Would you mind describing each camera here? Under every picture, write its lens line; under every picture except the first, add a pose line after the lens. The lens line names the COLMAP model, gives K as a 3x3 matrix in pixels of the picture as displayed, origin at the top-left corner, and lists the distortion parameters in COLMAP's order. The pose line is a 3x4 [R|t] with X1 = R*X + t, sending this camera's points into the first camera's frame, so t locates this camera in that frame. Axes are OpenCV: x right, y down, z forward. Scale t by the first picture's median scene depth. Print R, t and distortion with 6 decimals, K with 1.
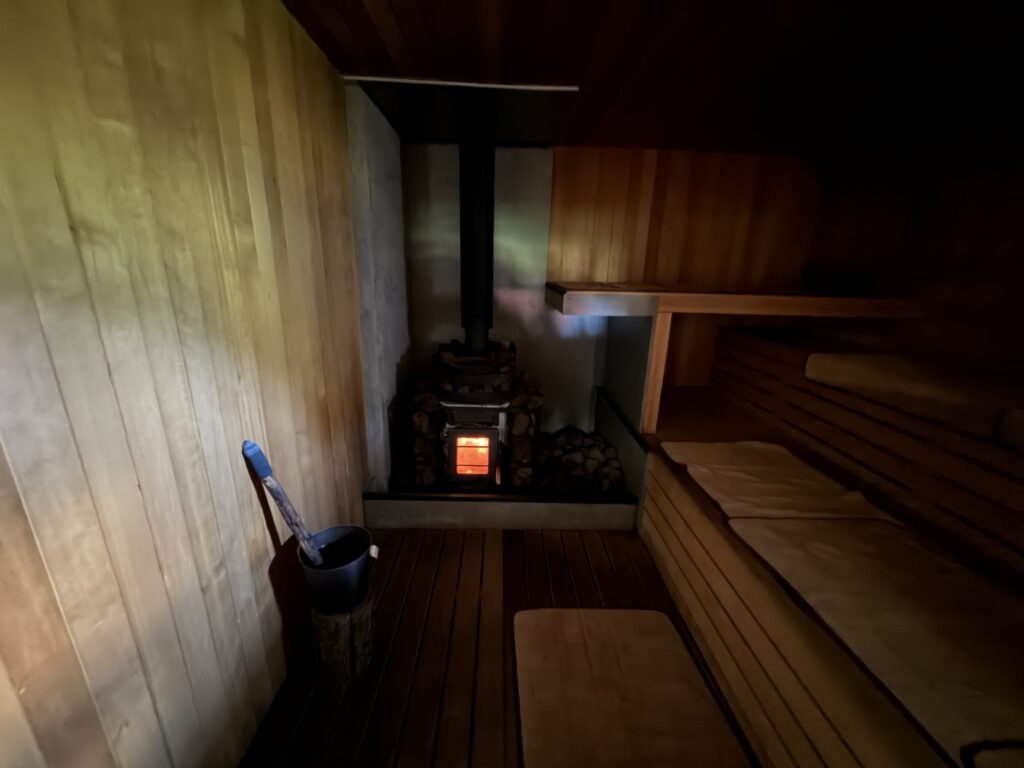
lens RADIAL K [[415.2, 0, 508.2], [0, 415.2, 387.3], [0, 0, 1]] dist [0.008461, 0.000090]
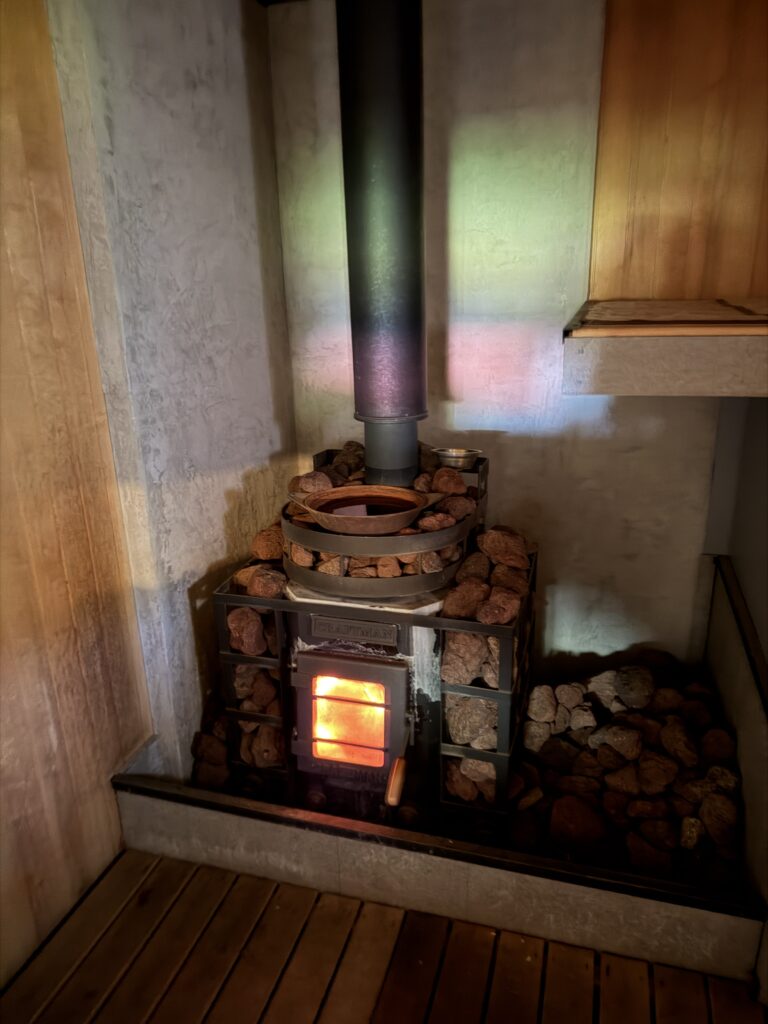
lens RADIAL K [[740.6, 0, 387.1], [0, 740.6, 508.8], [0, 0, 1]] dist [0.001267, -0.018224]
pose [[0.950105, 0.043758, -0.308847, 0.176129], [-0.033979, 0.998738, 0.036973, -0.081619], [0.310075, -0.024634, 0.950393, 0.292805]]
